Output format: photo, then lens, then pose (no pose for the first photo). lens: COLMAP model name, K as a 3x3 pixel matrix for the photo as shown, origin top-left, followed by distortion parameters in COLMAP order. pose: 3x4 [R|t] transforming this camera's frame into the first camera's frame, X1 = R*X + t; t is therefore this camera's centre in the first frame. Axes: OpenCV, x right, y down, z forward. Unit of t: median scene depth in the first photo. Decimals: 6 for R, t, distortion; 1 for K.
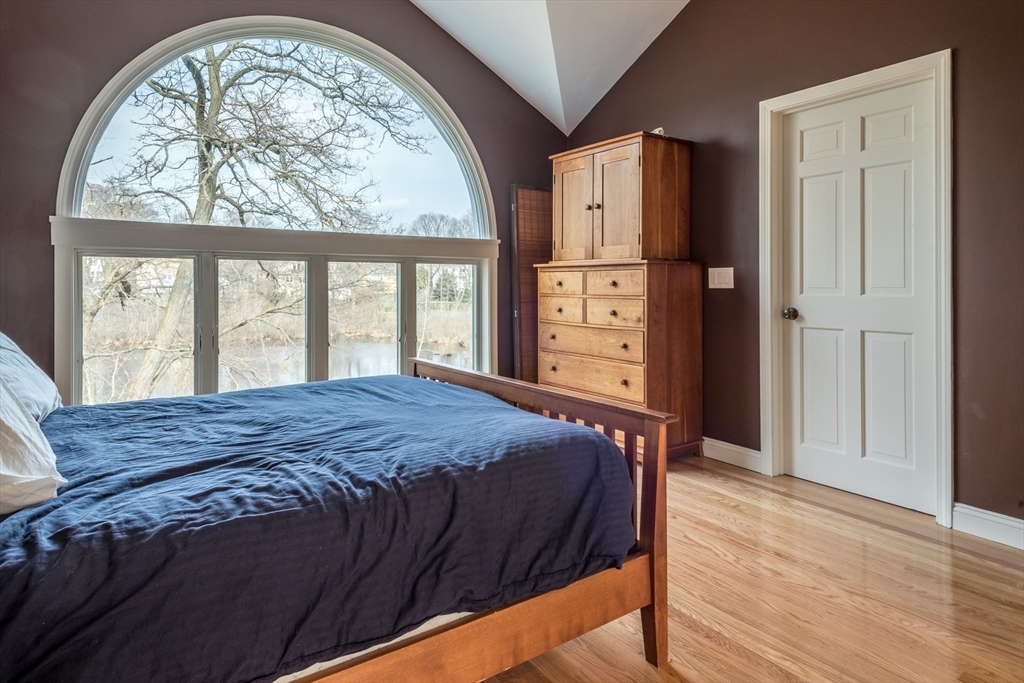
lens RADIAL K [[570.0, 0, 511.5], [0, 570.0, 289.0], [0, 0, 1]] dist [0.009149, 0.000798]
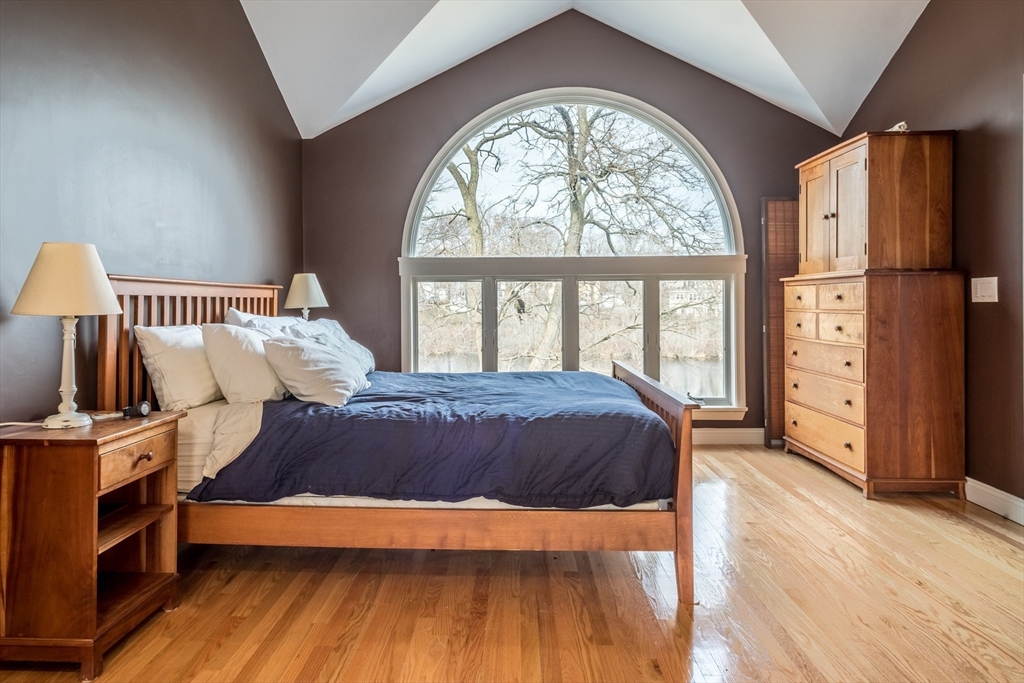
lens RADIAL K [[589.8, 0, 510.0], [0, 589.8, 314.7], [0, 0, 1]] dist [0.004469, 0.001303]
pose [[0.816423, 0.009220, -0.577380, 0.286810], [-0.001090, 0.999895, 0.014426, 0.005364], [0.577453, -0.011148, 0.816348, -0.107936]]
